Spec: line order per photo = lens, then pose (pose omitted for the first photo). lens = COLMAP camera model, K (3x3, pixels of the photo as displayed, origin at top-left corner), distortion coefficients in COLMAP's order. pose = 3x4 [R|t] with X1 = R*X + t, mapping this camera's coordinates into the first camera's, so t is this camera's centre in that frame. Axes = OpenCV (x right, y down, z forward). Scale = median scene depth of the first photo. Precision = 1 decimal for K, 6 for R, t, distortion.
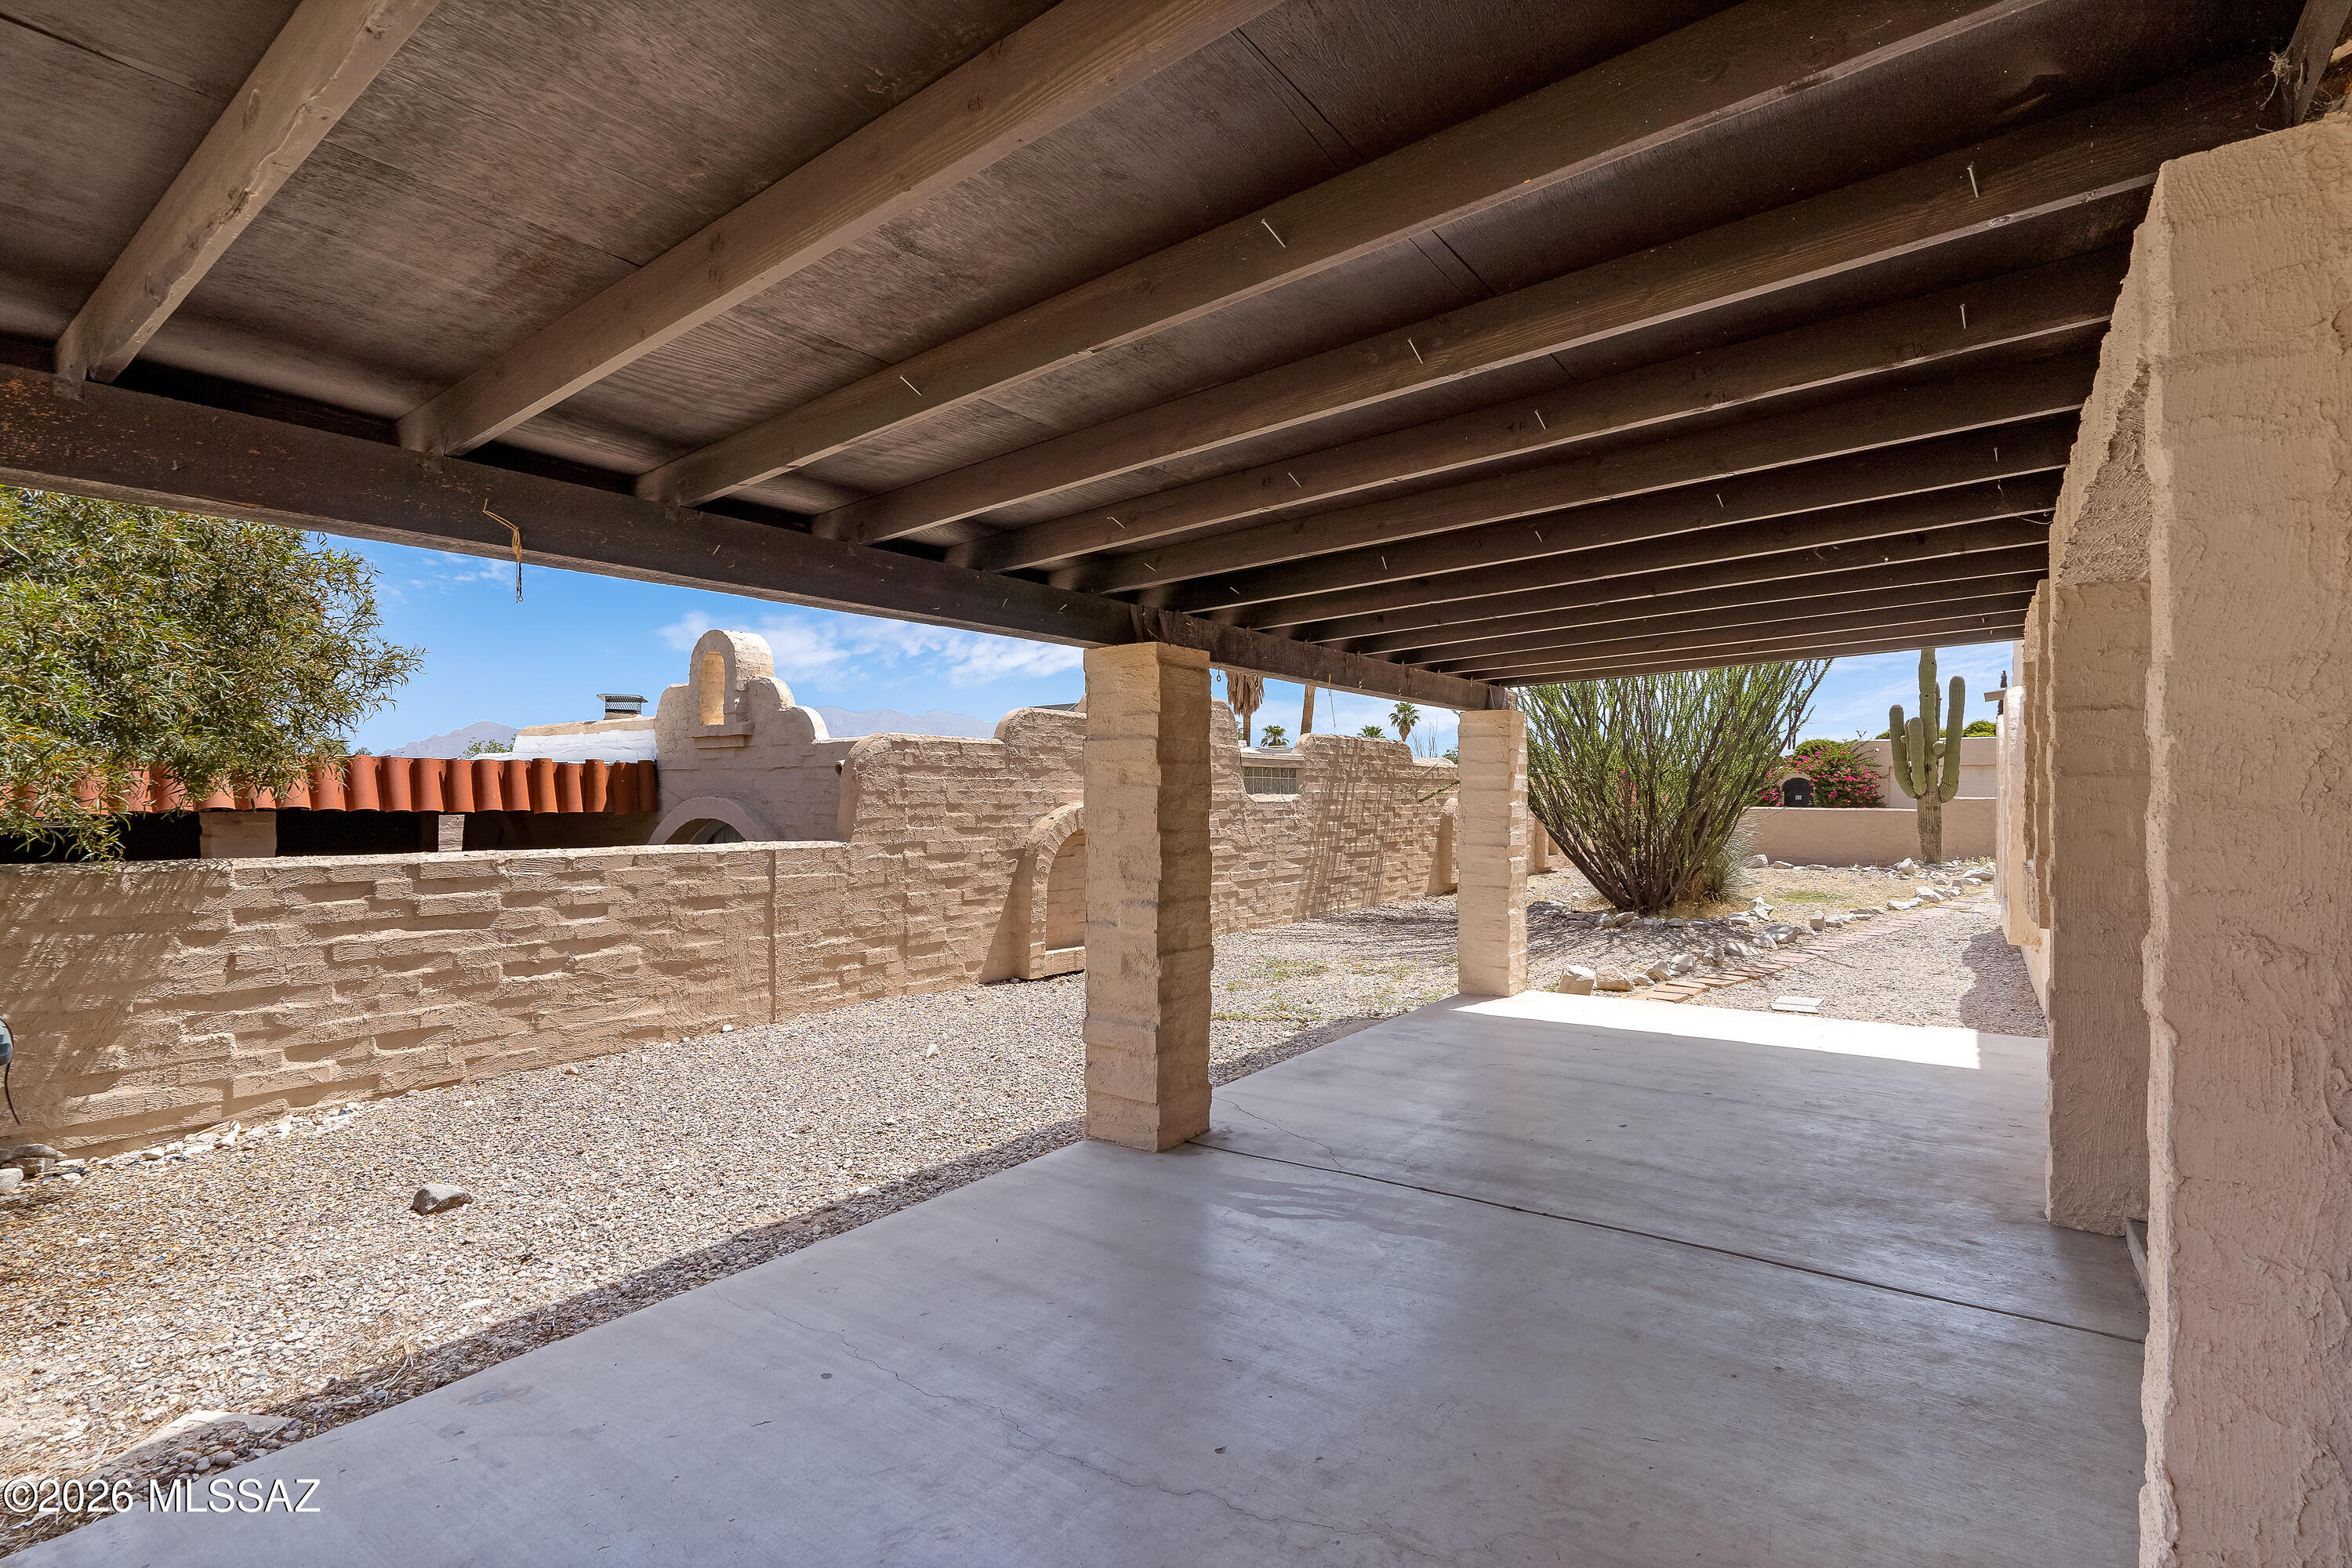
lens RADIAL K [[1084.0, 0, 1161.4], [0, 1084.0, 804.5], [0, 0, 1]] dist [-0.007866, 0.004122]
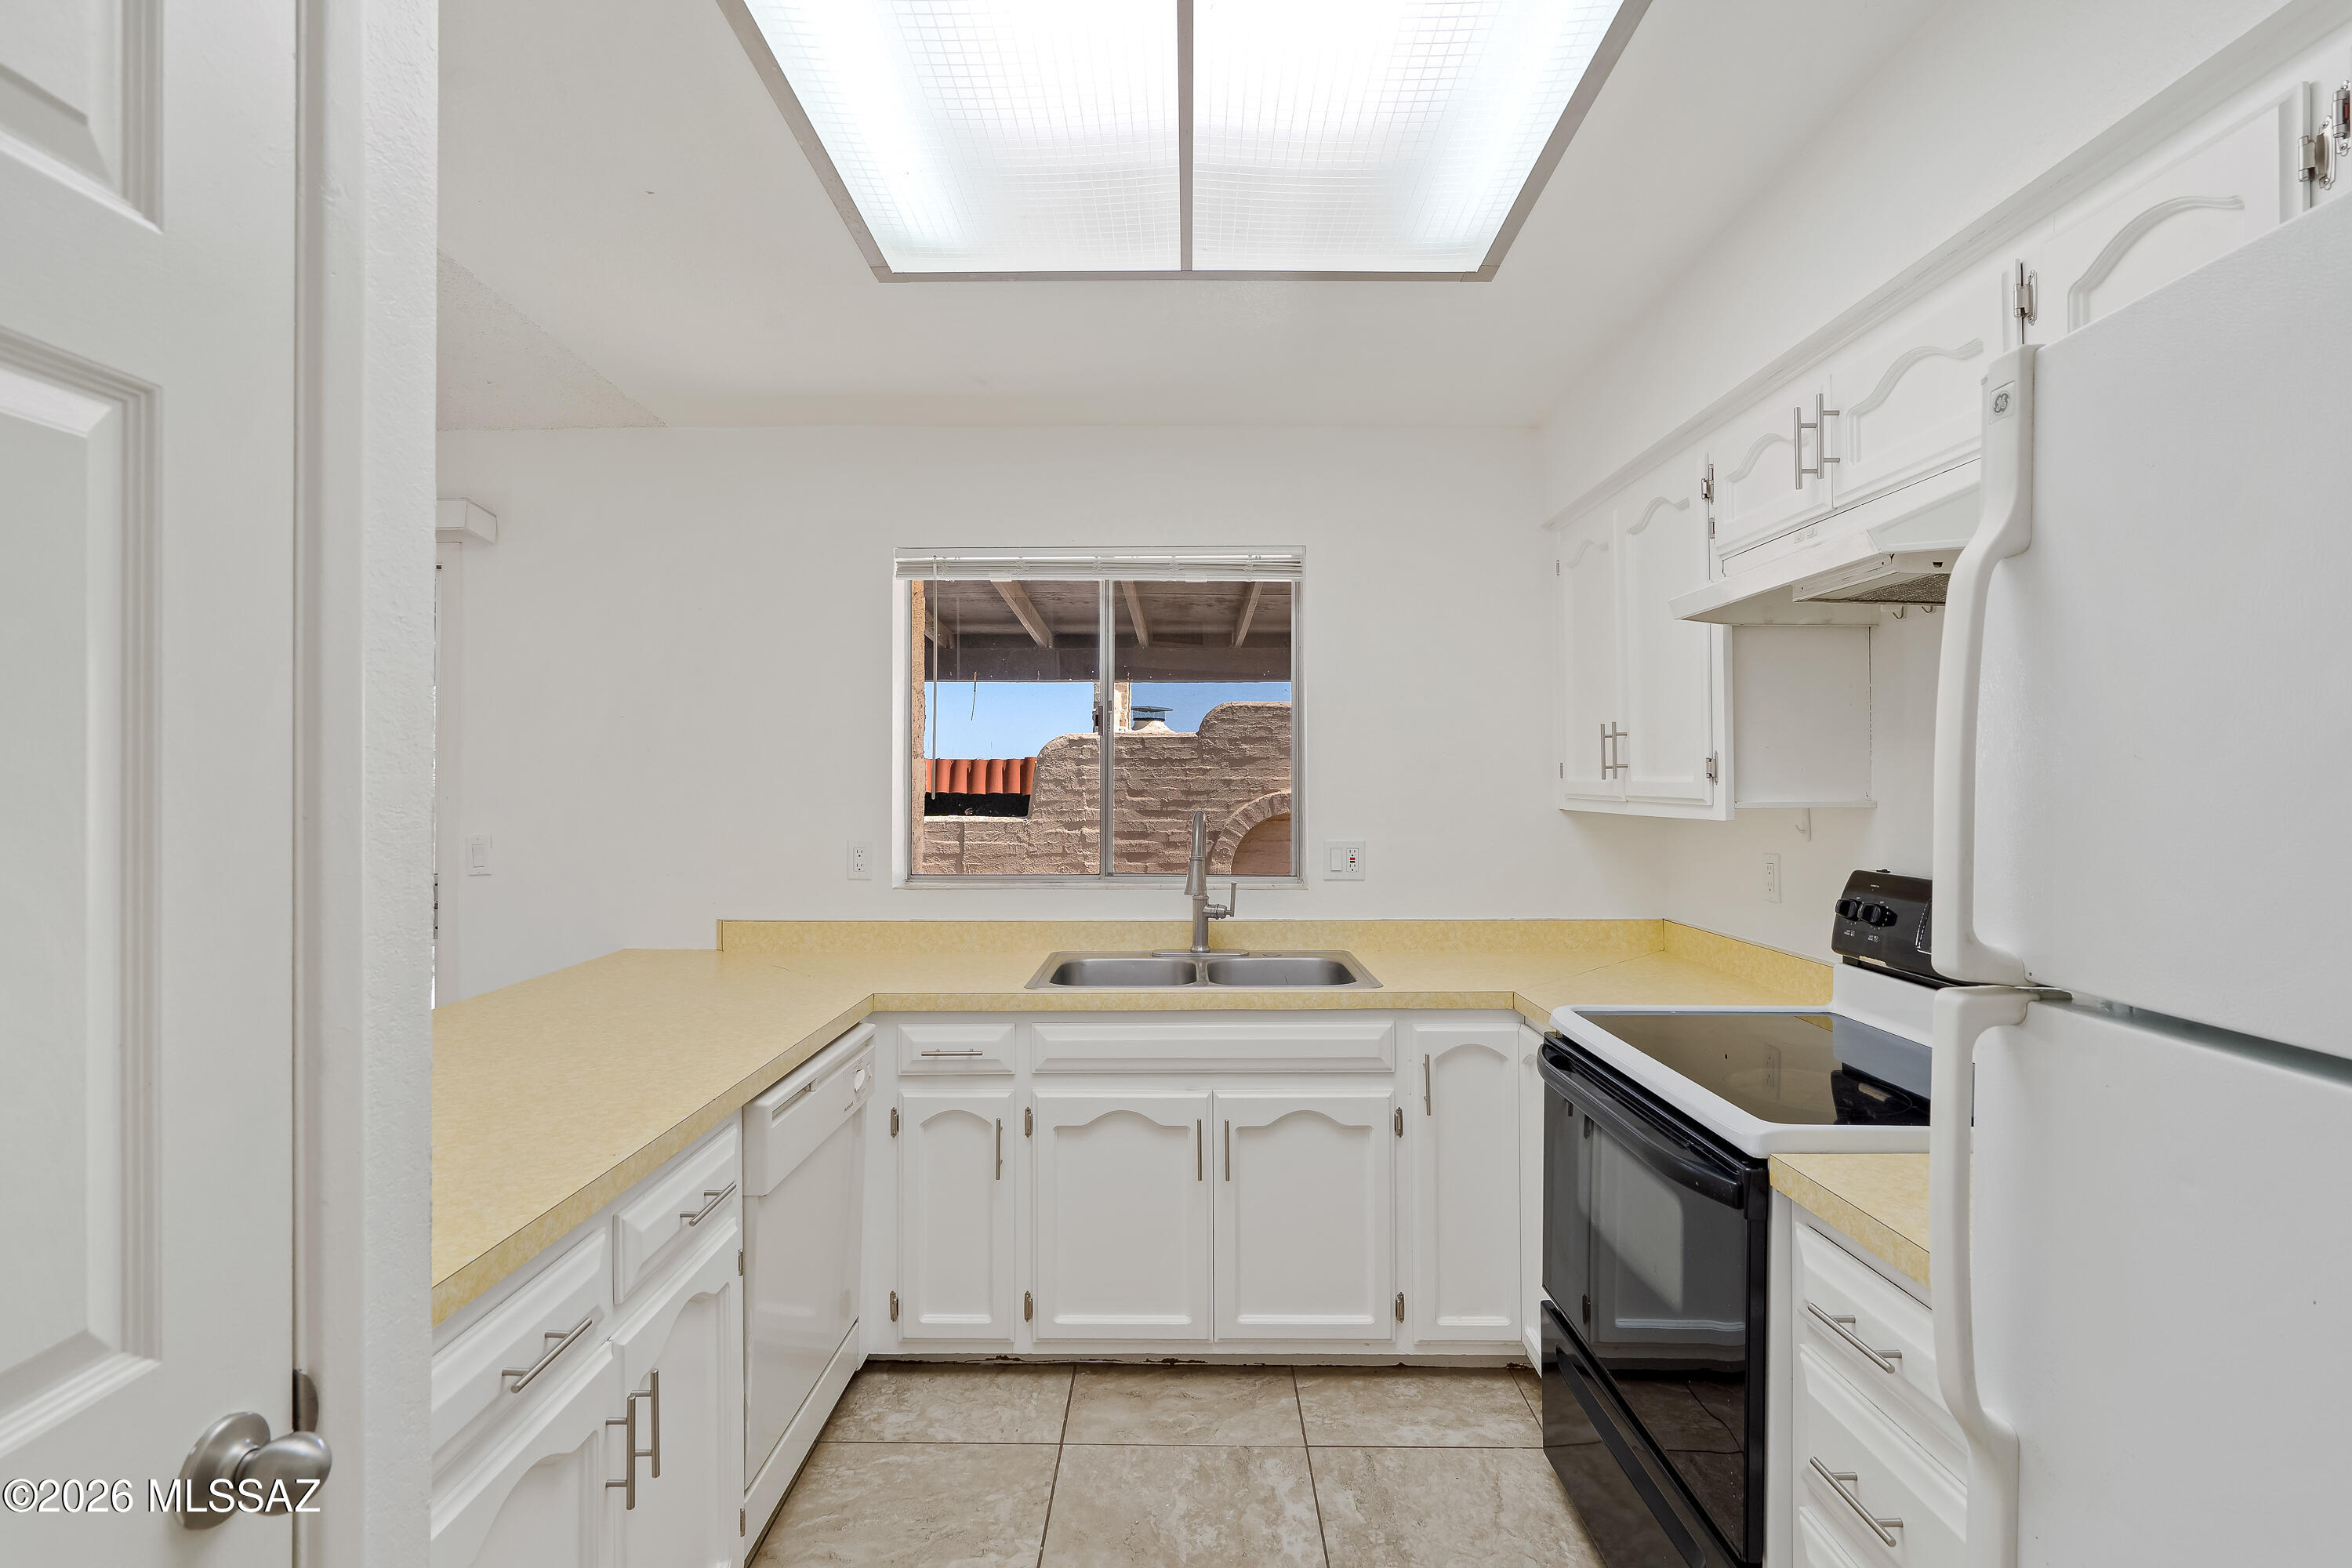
lens RADIAL K [[1084.0, 0, 1180.7], [0, 1084.0, 772.8], [0, 0, 1]] dist [-0.007866, 0.004122]
pose [[0.585888, -0.007550, -0.810357, 0.843124], [-0.004308, 0.999913, -0.012431, -0.005362], [0.810381, 0.010774, 0.585805, 0.376453]]
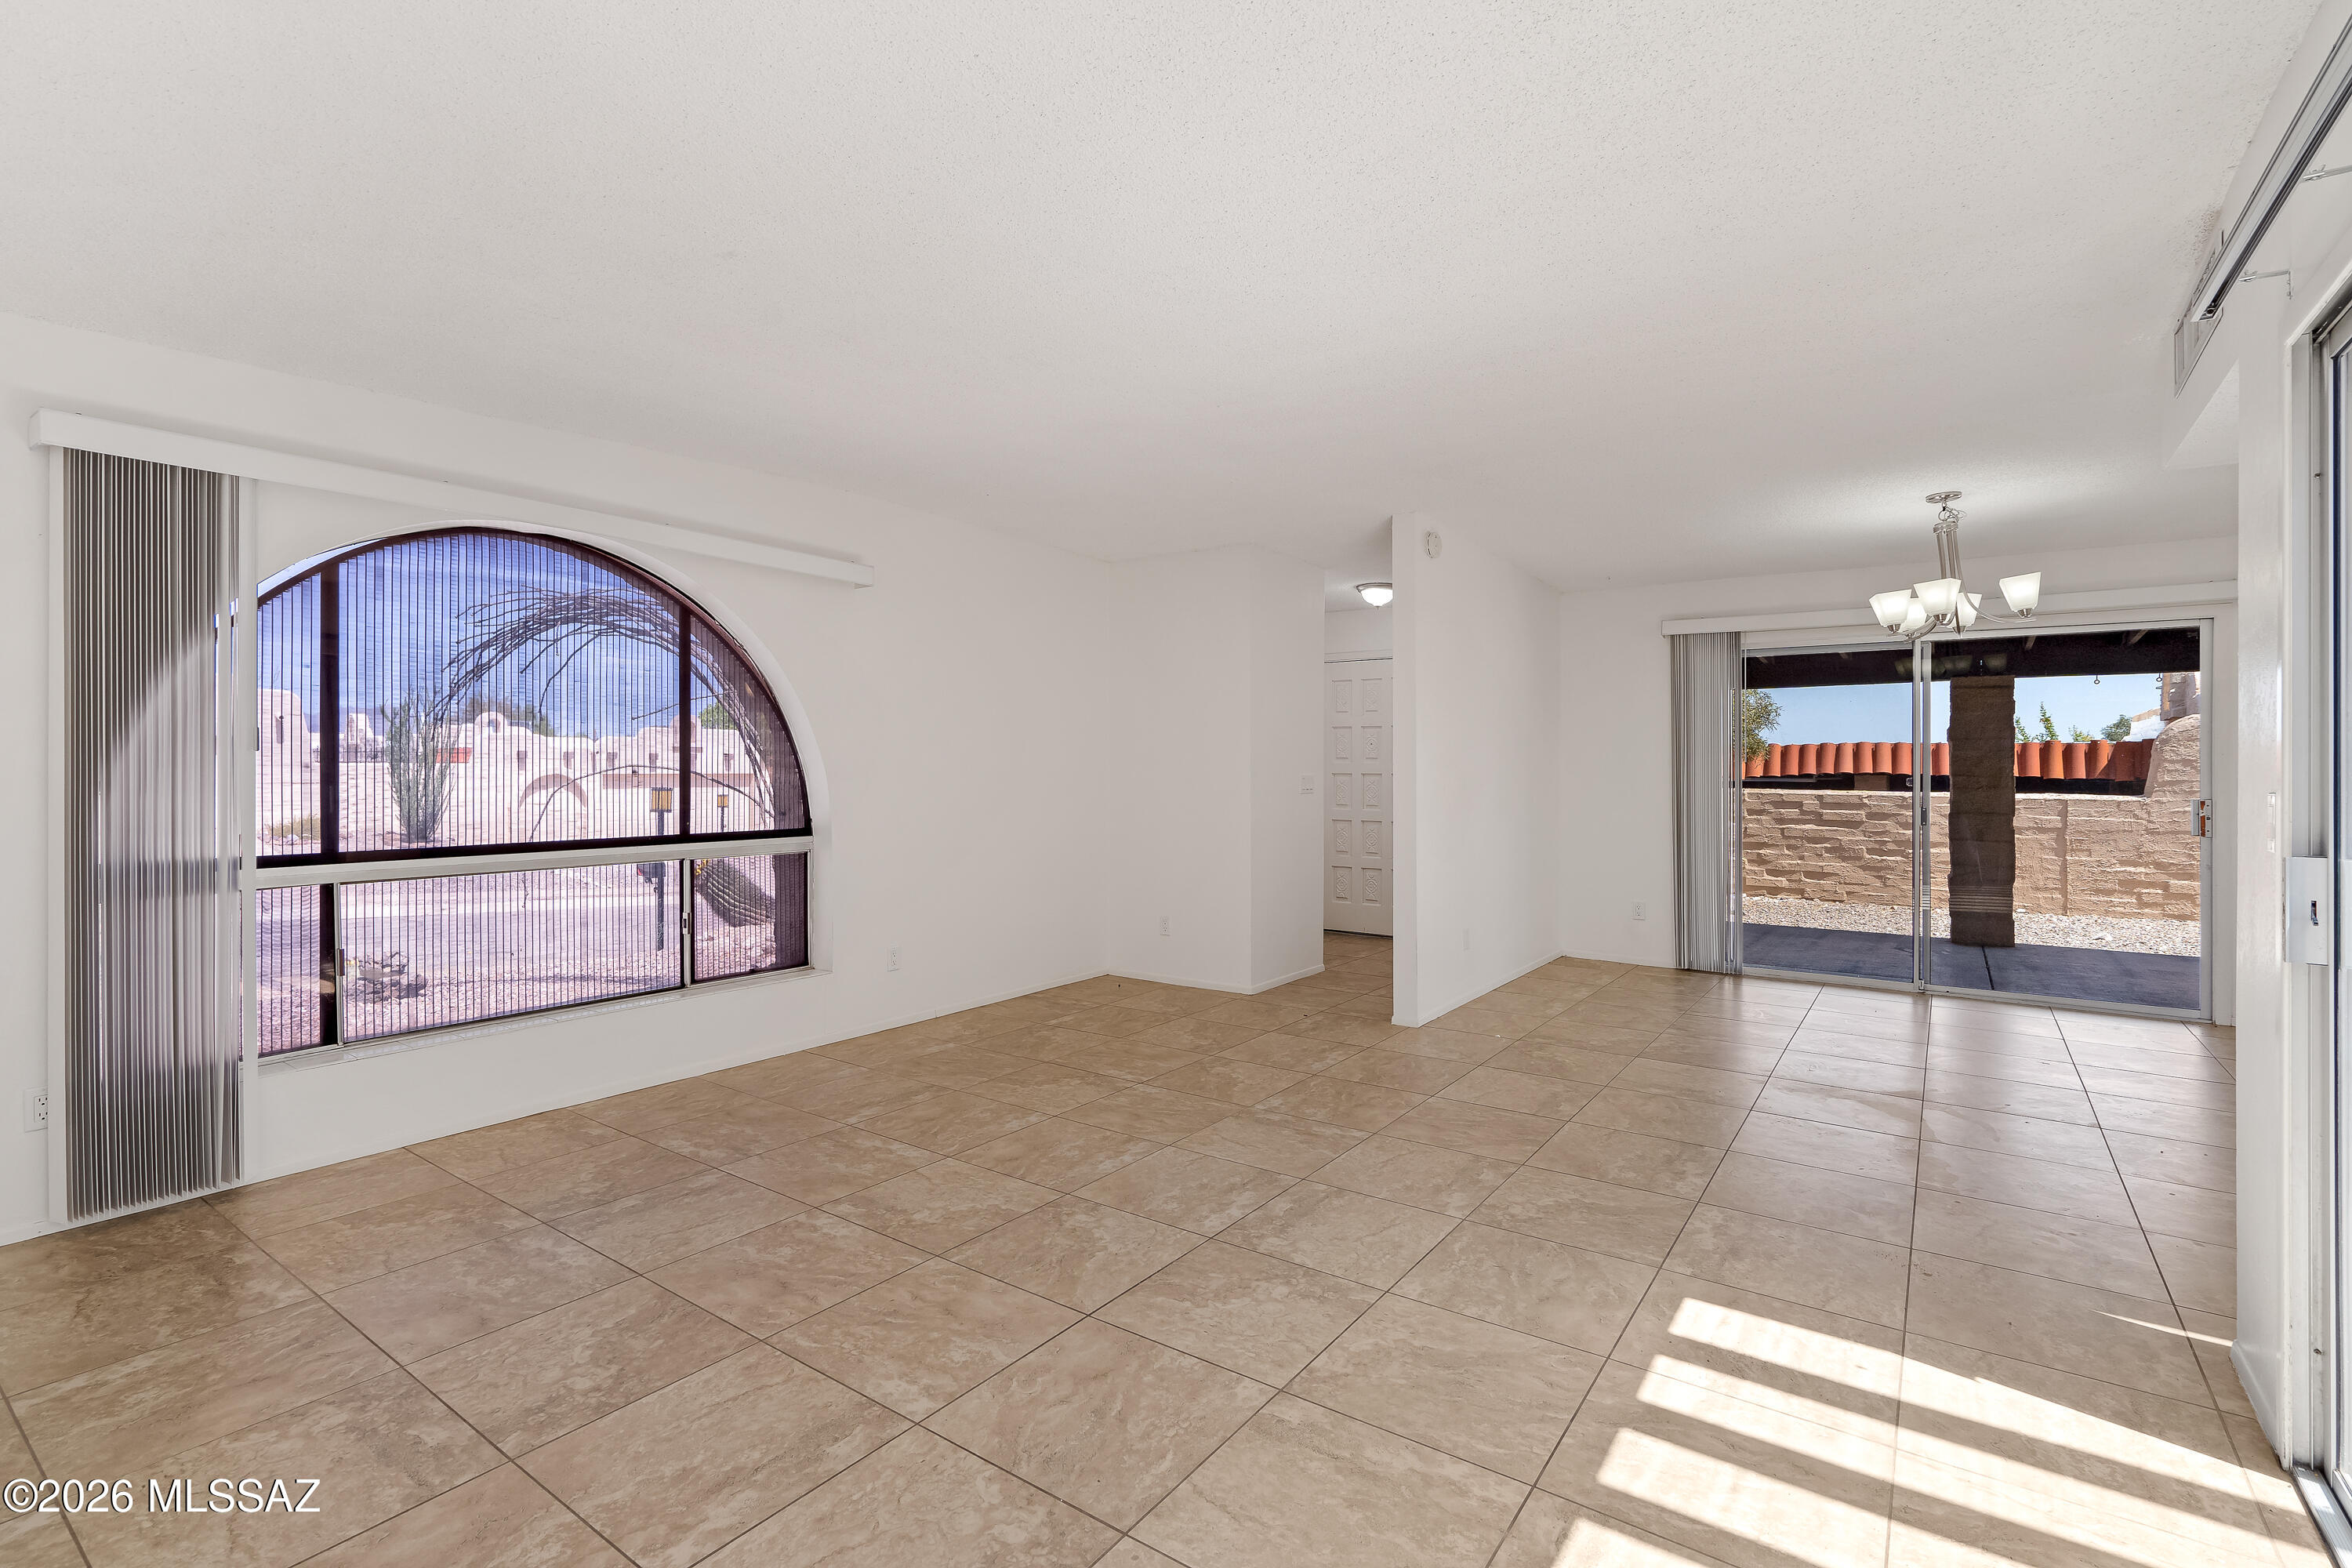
lens RADIAL K [[1084.0, 0, 1151.3], [0, 1084.0, 770.2], [0, 0, 1]] dist [-0.007866, 0.004122]
pose [[-0.000541, 0.001898, -0.999998, 1.027758], [-0.010708, 0.999941, 0.001904, 0.010662], [0.999943, 0.010709, -0.000521, -0.235360]]
